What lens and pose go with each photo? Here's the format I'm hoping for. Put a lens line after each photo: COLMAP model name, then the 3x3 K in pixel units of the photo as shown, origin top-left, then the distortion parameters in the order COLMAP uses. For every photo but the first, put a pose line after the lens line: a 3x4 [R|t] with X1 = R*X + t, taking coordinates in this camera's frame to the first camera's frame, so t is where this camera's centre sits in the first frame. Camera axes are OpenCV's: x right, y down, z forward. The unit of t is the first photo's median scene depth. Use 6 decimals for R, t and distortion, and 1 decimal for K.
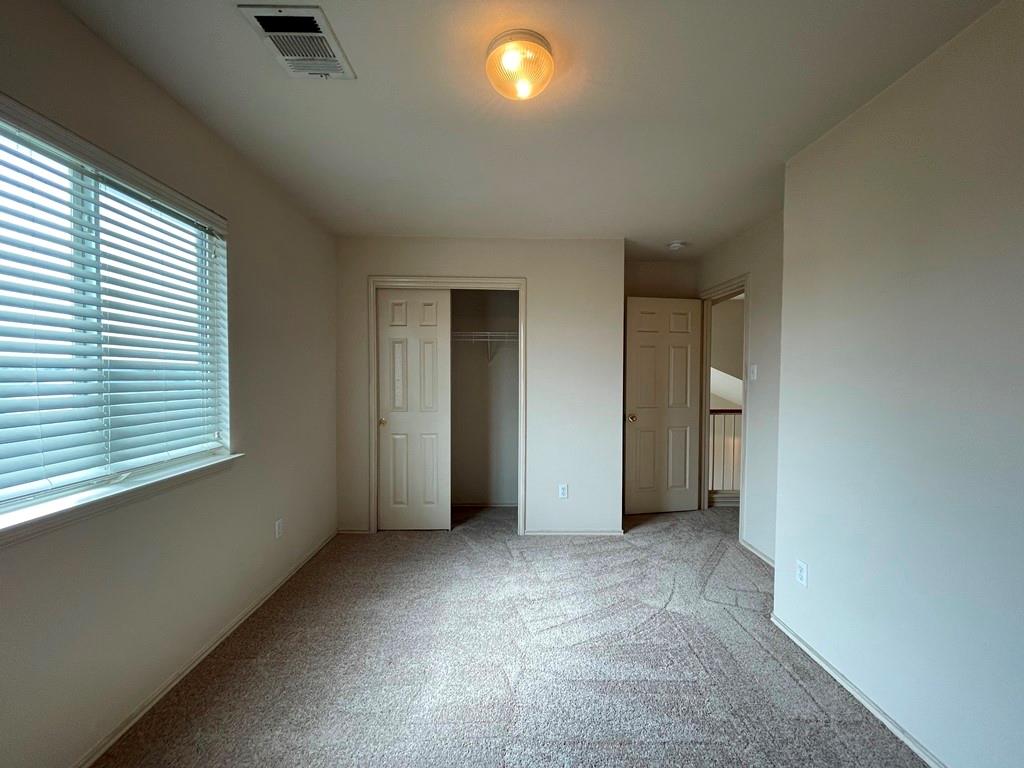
lens RADIAL K [[414.5, 0, 512.4], [0, 414.5, 381.9], [0, 0, 1]] dist [0.000302, 0.000113]
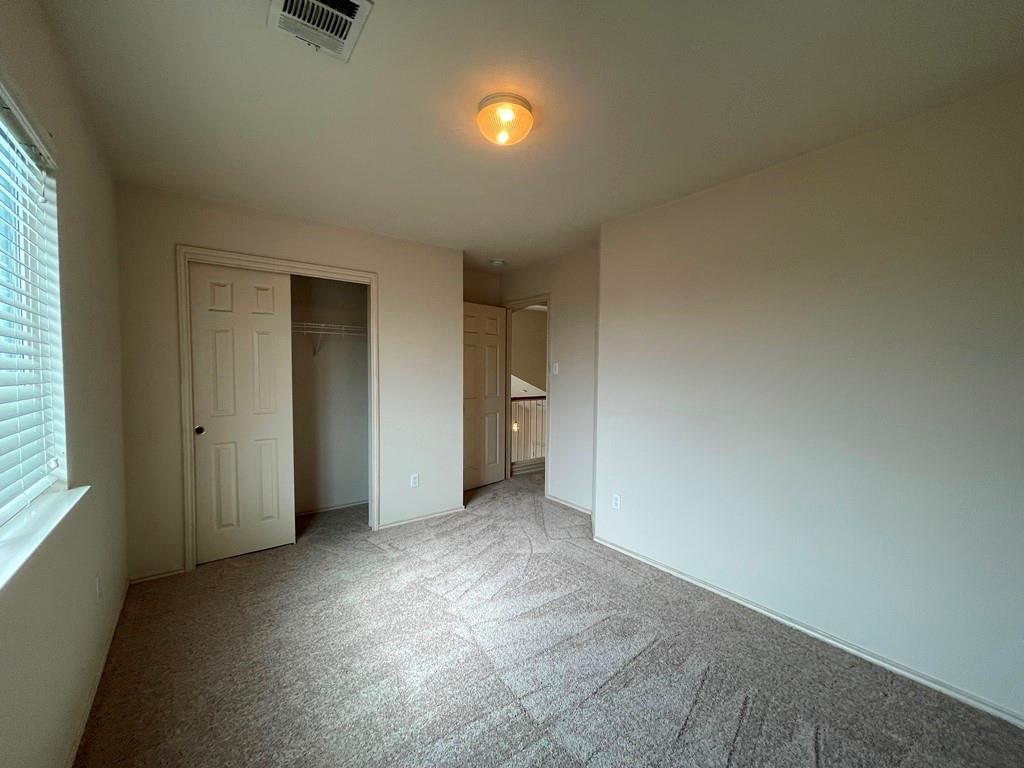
lens RADIAL K [[414.5, 0, 509.4], [0, 414.5, 380.0], [0, 0, 1]] dist [0.000302, 0.000113]
pose [[0.809218, -0.016417, 0.587279, -0.305081], [0.007703, 0.999820, 0.017336, -0.009201], [-0.587458, -0.009505, 0.809199, 0.001959]]
